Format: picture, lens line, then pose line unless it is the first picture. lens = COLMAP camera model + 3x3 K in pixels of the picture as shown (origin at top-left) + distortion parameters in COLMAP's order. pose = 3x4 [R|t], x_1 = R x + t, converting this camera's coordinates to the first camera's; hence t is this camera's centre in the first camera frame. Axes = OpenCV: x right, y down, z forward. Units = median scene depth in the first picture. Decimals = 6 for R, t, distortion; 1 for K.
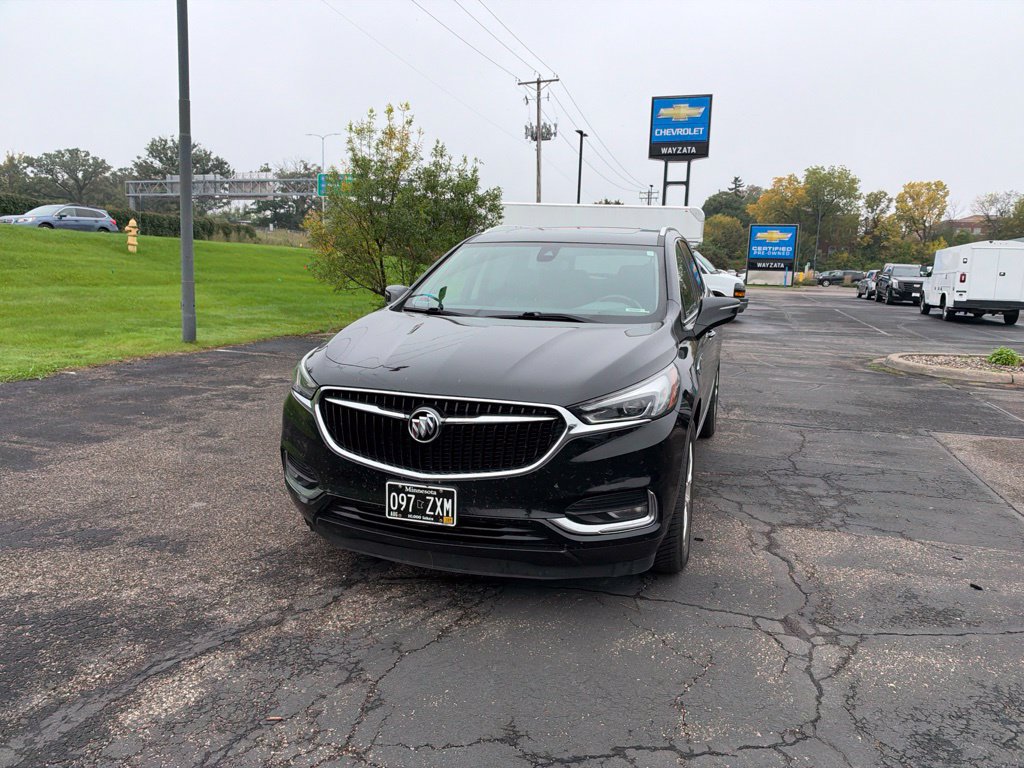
lens RADIAL K [[740.0, 0, 526.5], [0, 740.0, 370.2], [0, 0, 1]] dist [0.005549, -0.025137]
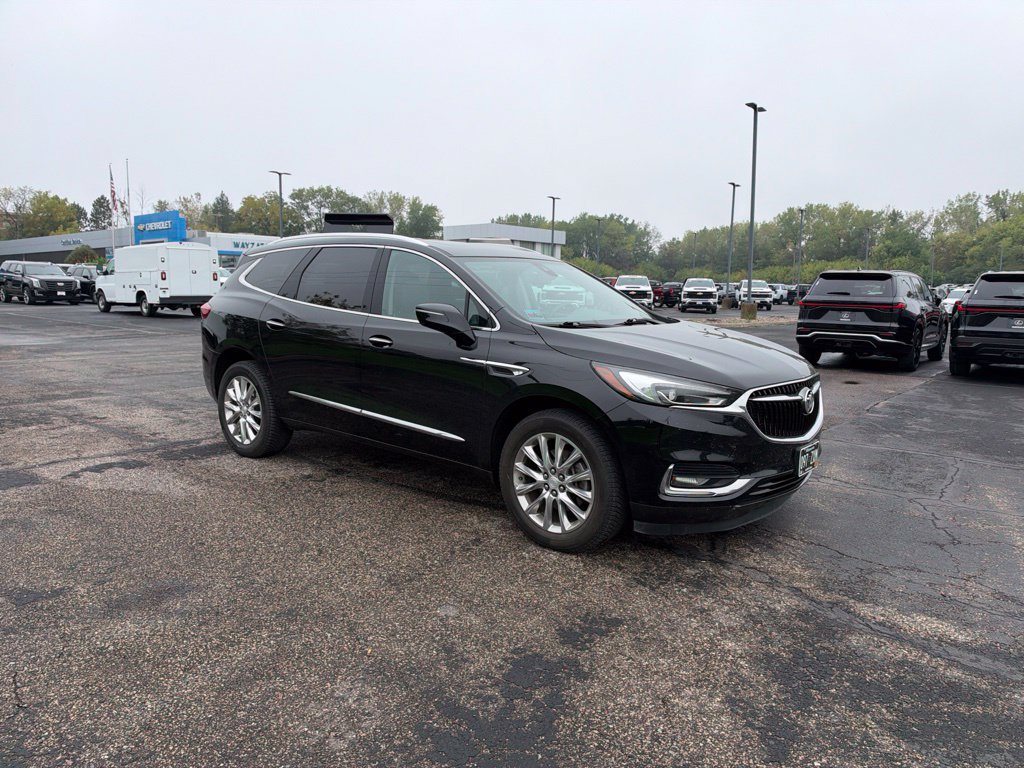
lens RADIAL K [[727.7, 0, 514.1], [0, 727.7, 380.5], [0, 0, 1]] dist [0.033515, -0.062353]
pose [[0.390175, -0.142425, 0.909658, -1.138413], [0.122546, 0.987207, 0.102004, -0.121899], [-0.912549, 0.071675, 0.402637, 0.681006]]
